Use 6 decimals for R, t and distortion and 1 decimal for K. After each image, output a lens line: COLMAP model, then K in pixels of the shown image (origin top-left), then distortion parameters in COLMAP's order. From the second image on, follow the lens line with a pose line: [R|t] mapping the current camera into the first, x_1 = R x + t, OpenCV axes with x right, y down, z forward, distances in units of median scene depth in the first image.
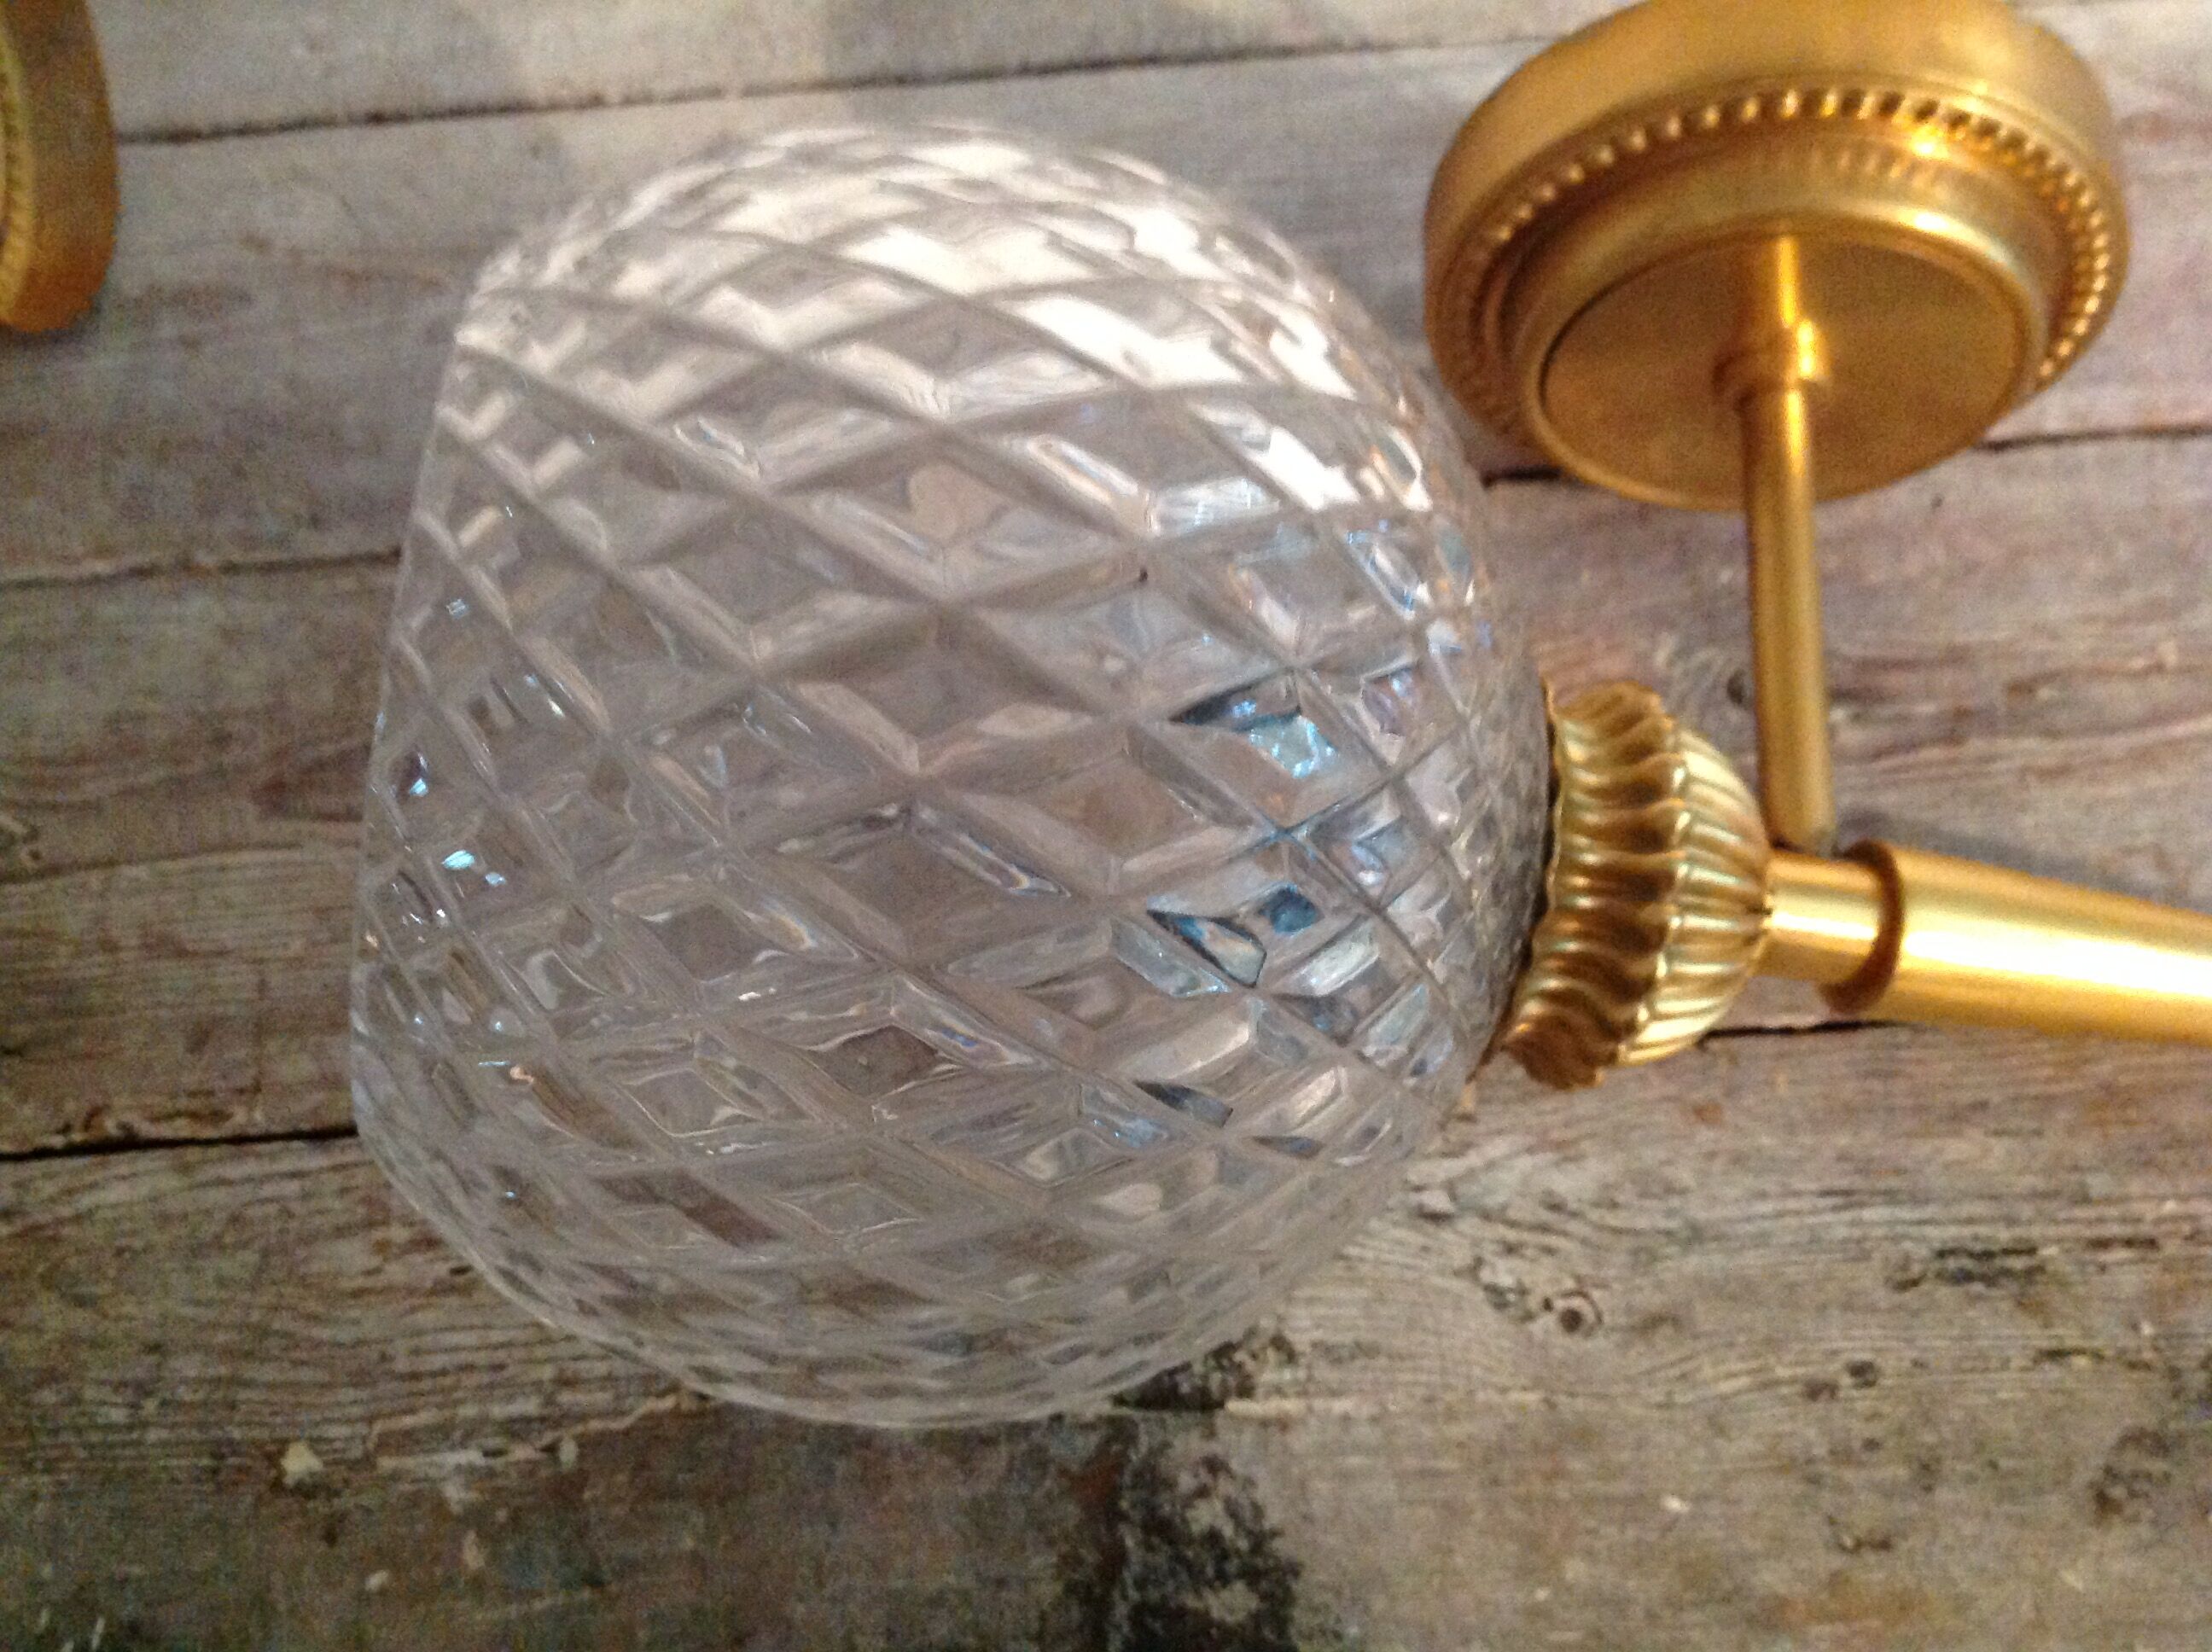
lens RADIAL K [[2214.2, 0, 1095.0], [0, 2214.2, 796.4], [0, 0, 1]] dist [0.155822, -0.444561]
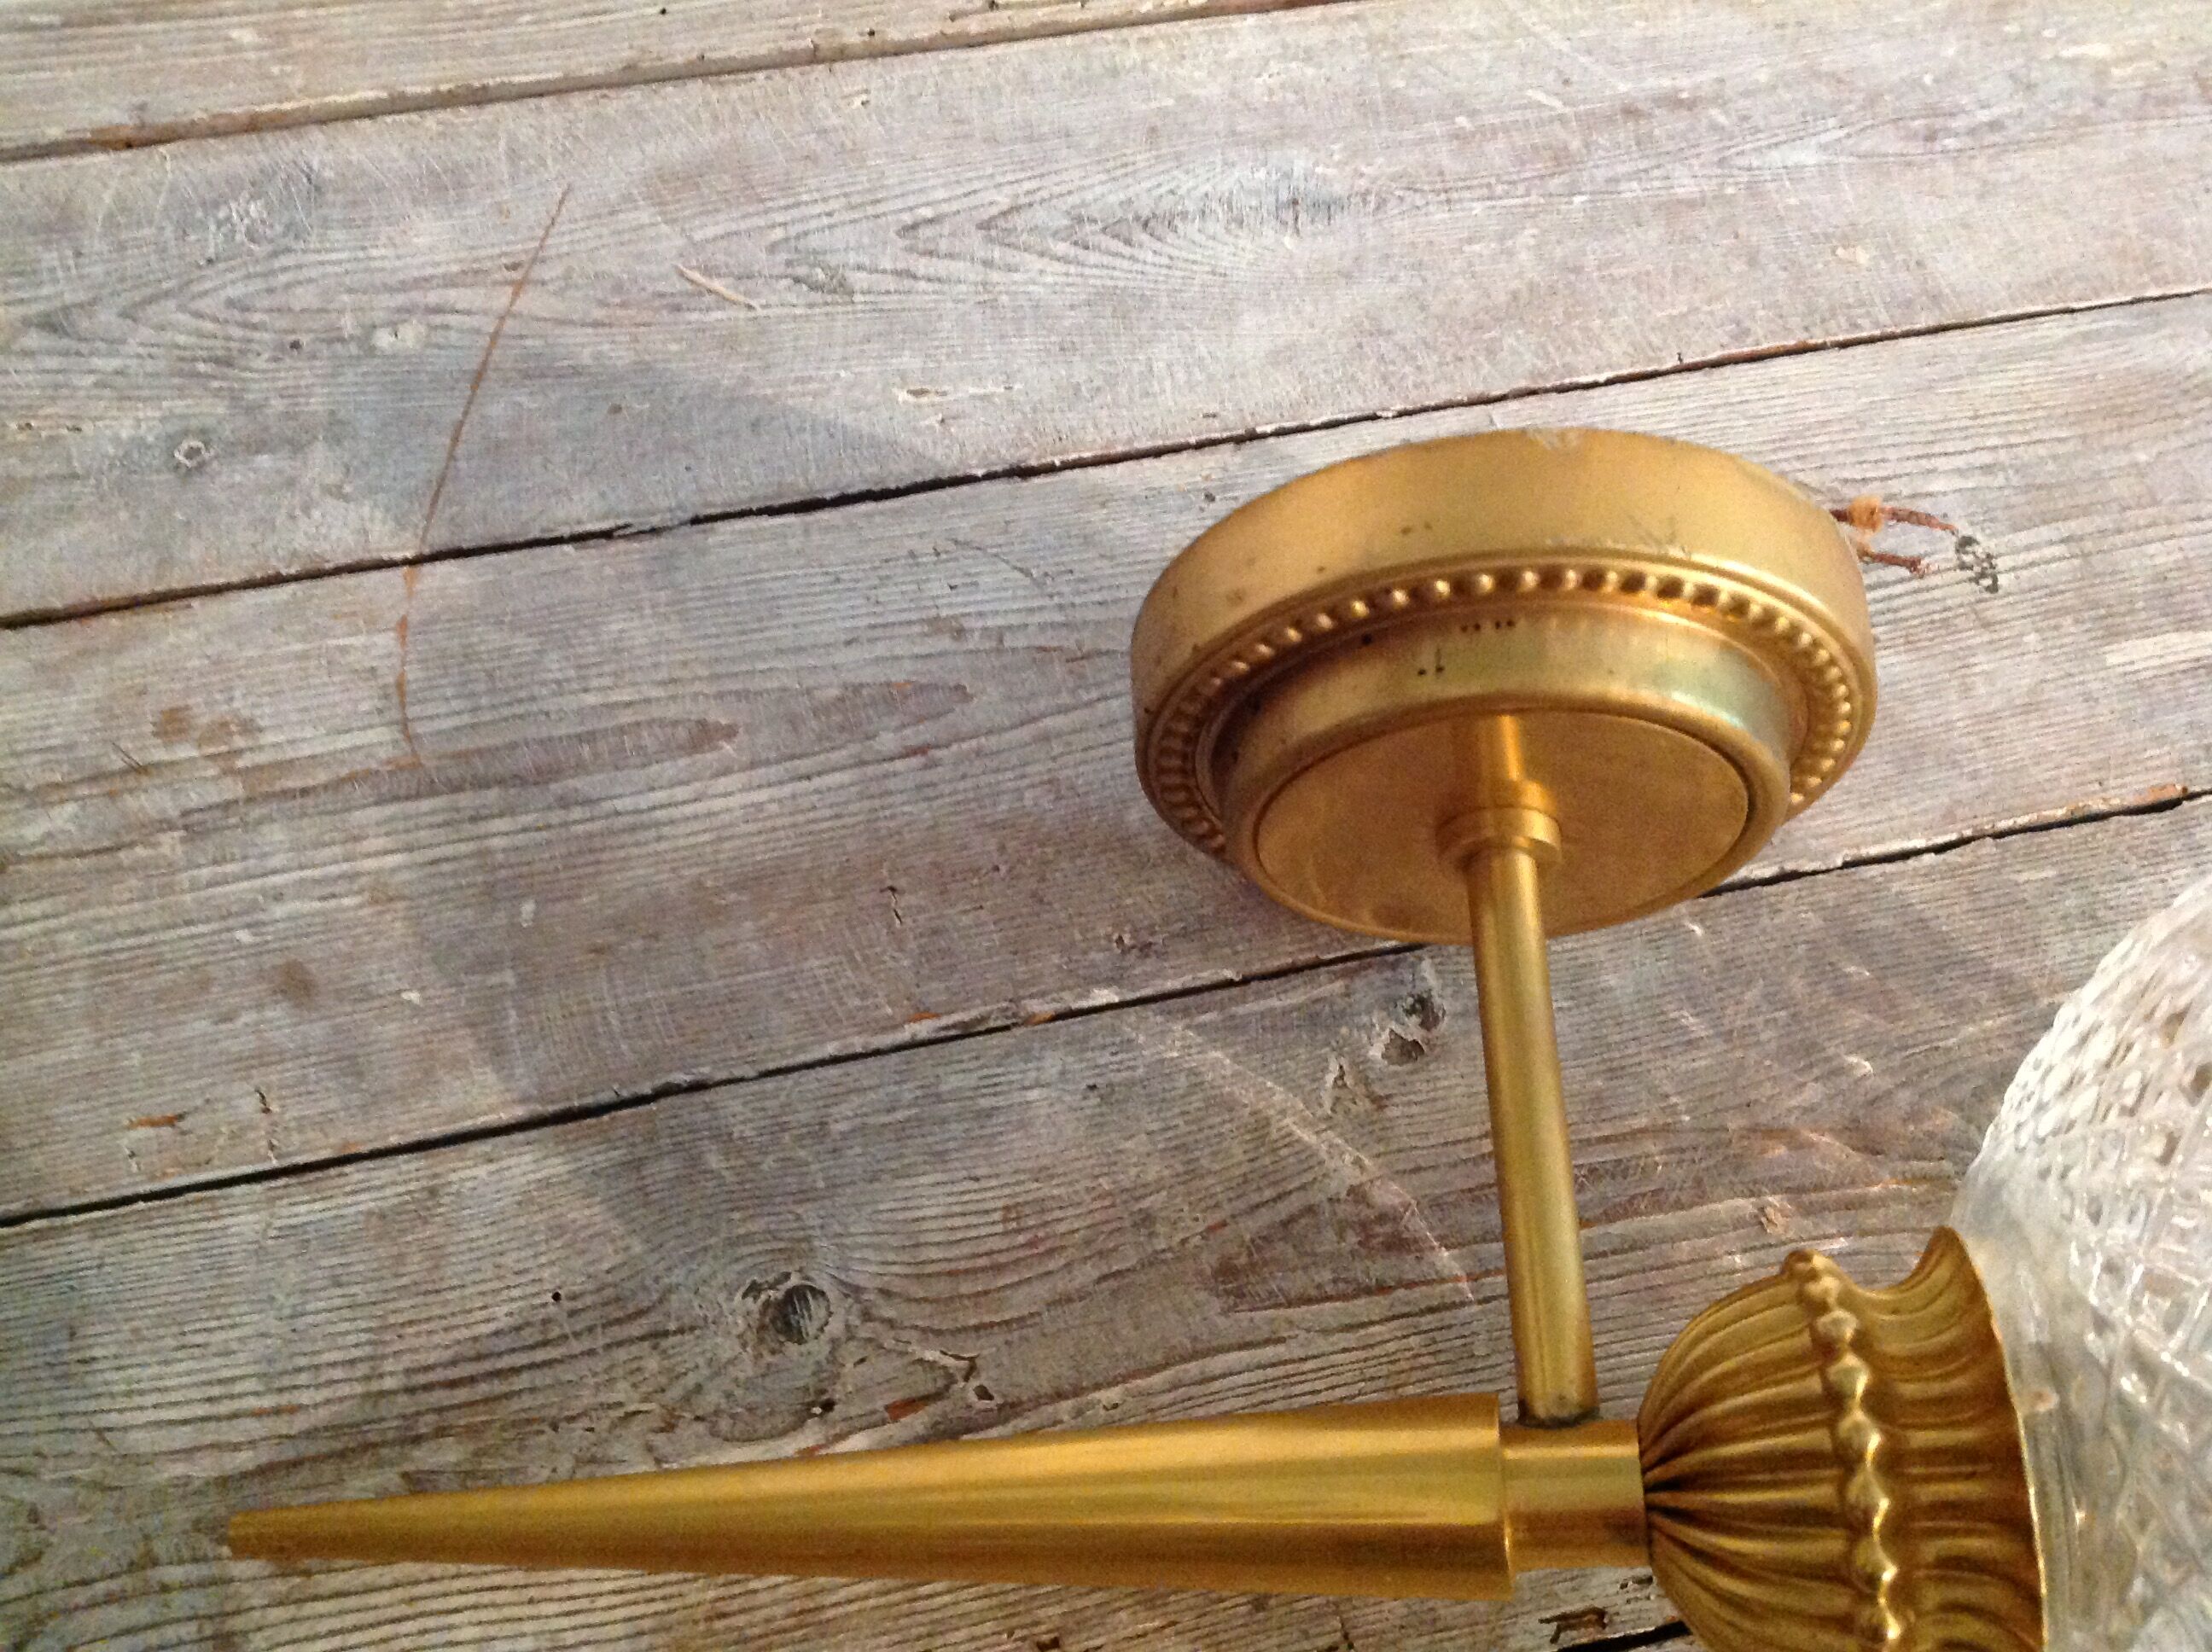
lens RADIAL K [[2168.1, 0, 1110.7], [0, 2168.1, 821.7], [0, 0, 1]] dist [0.132374, -0.340092]
pose [[0.981347, -0.102677, 0.162531, -0.608230], [0.105967, 0.994301, -0.011685, -0.201558], [-0.160405, 0.028690, 0.986634, 0.168870]]
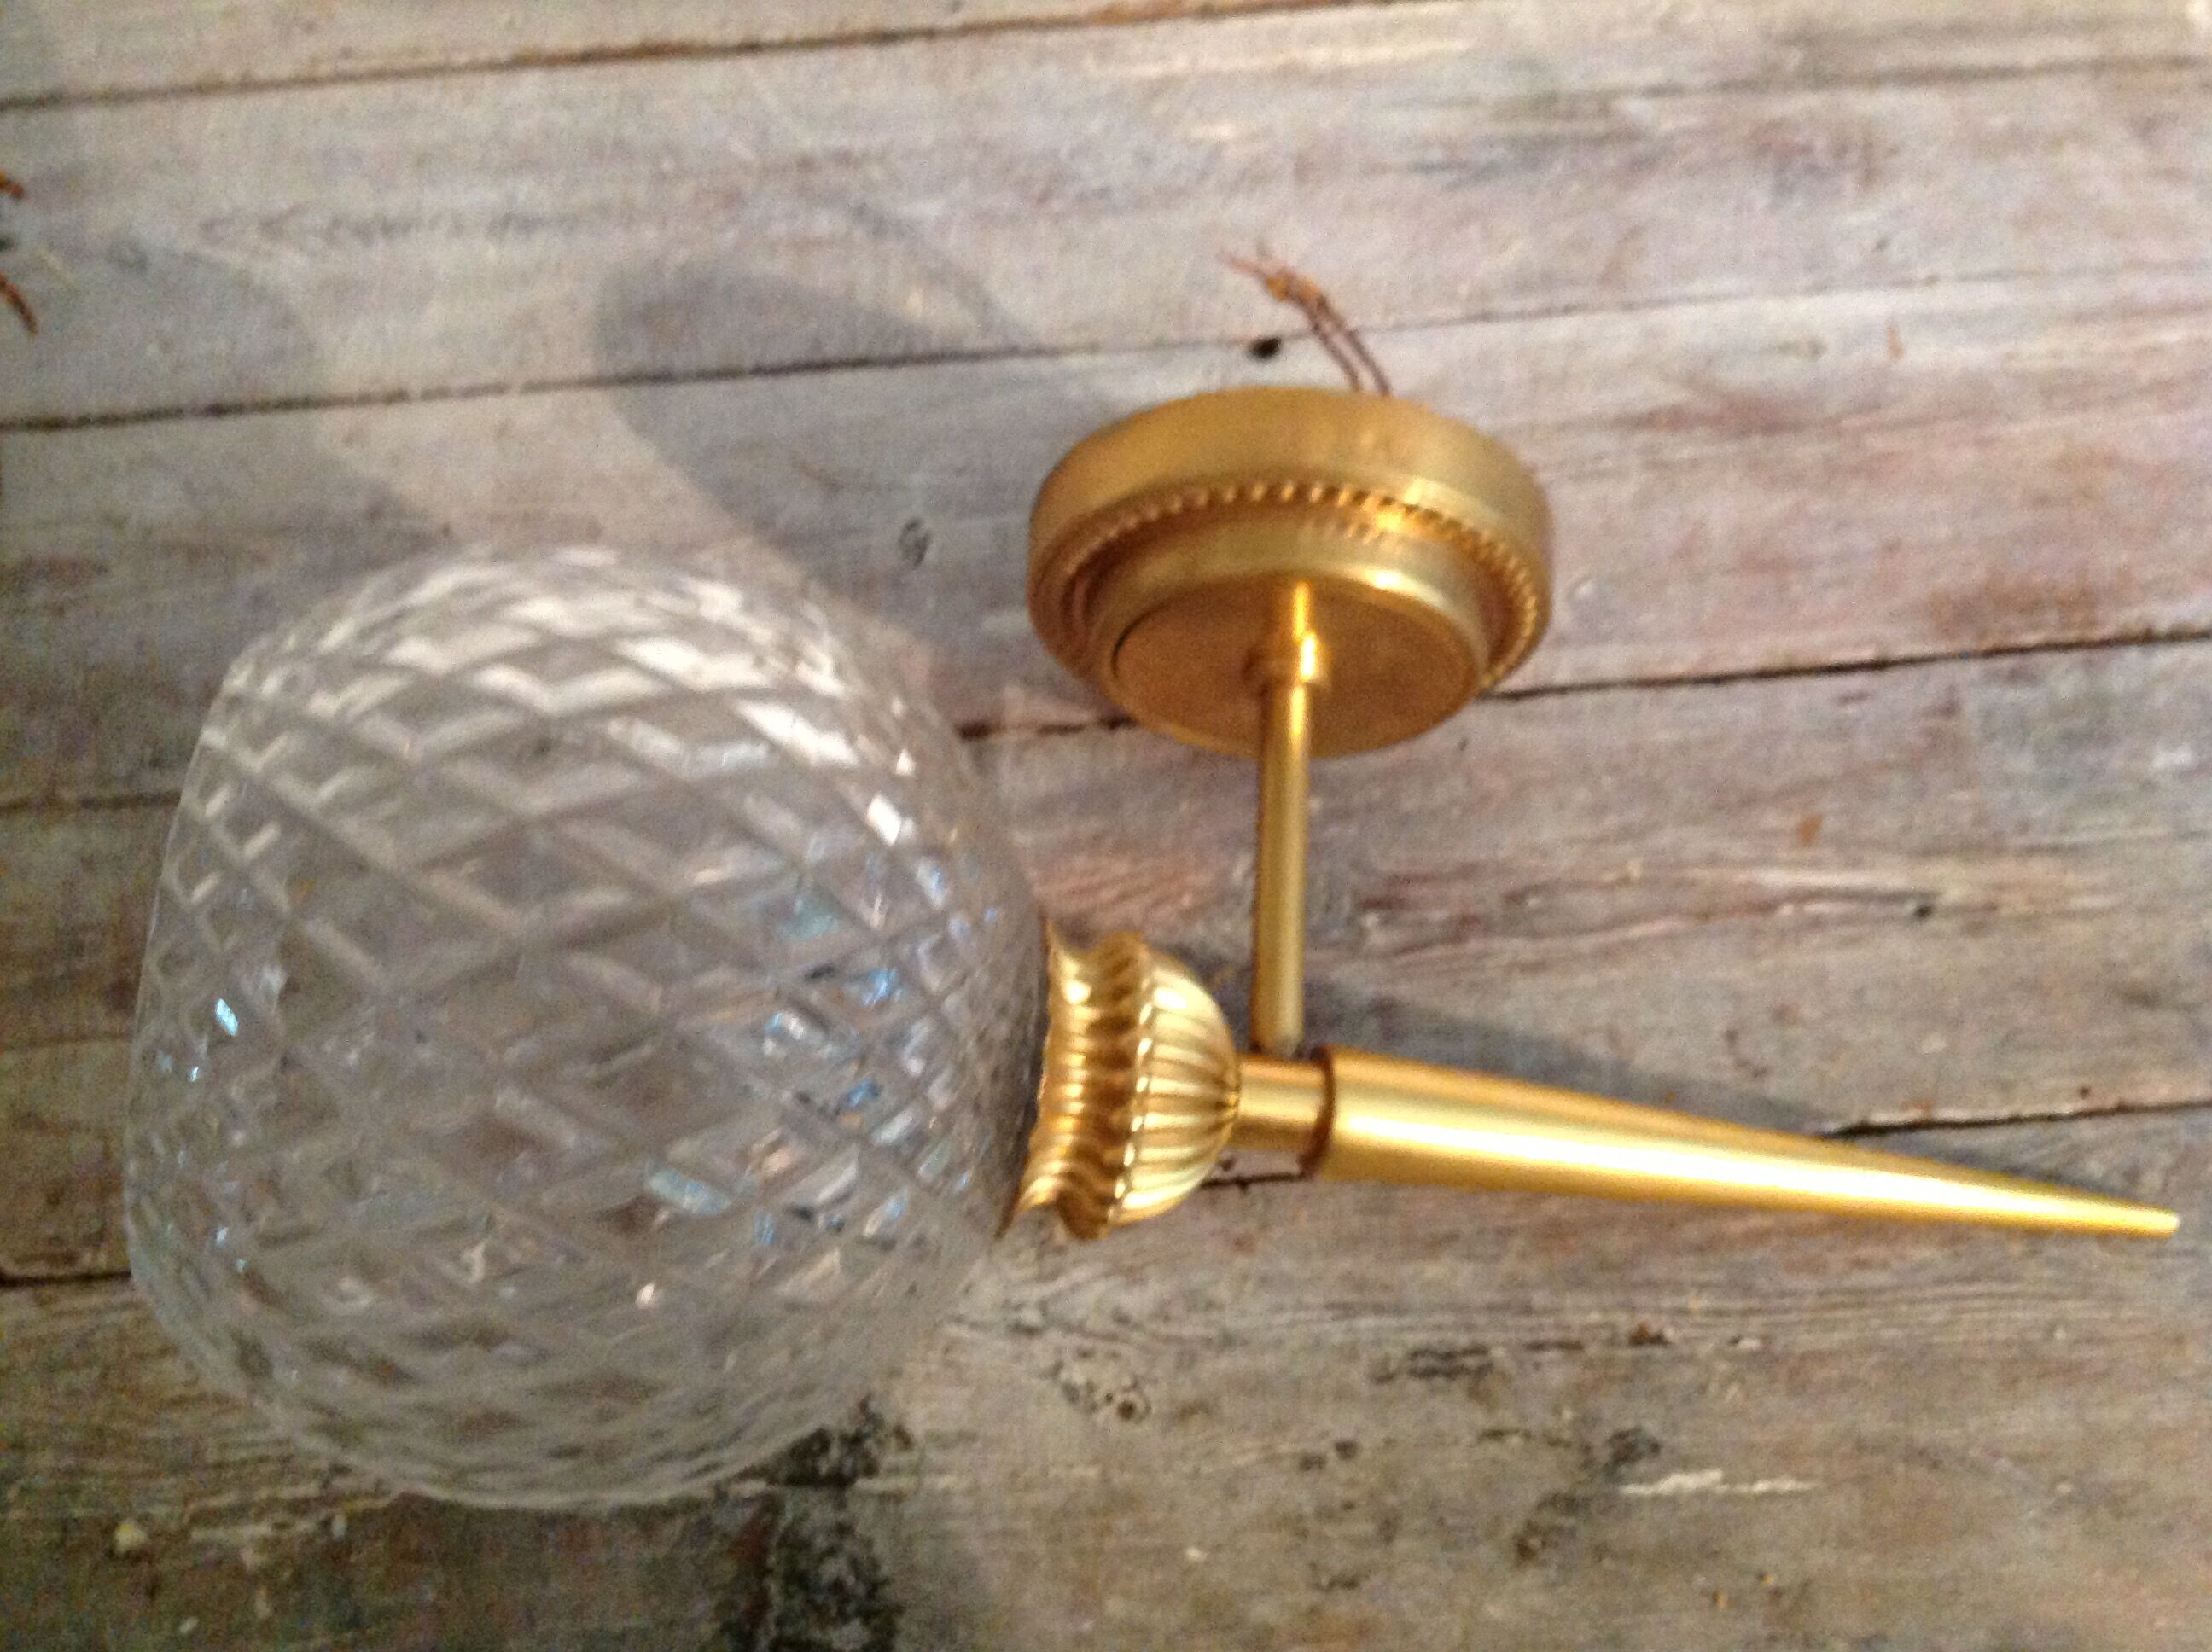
lens RADIAL K [[2179.3, 0, 1072.4], [0, 2179.3, 827.0], [0, 0, 1]] dist [0.126020, -0.329656]
pose [[0.999789, -0.007365, 0.019168, 0.157876], [0.007544, 0.999929, -0.009244, -0.089002], [-0.019098, 0.009386, 0.999774, -0.261874]]
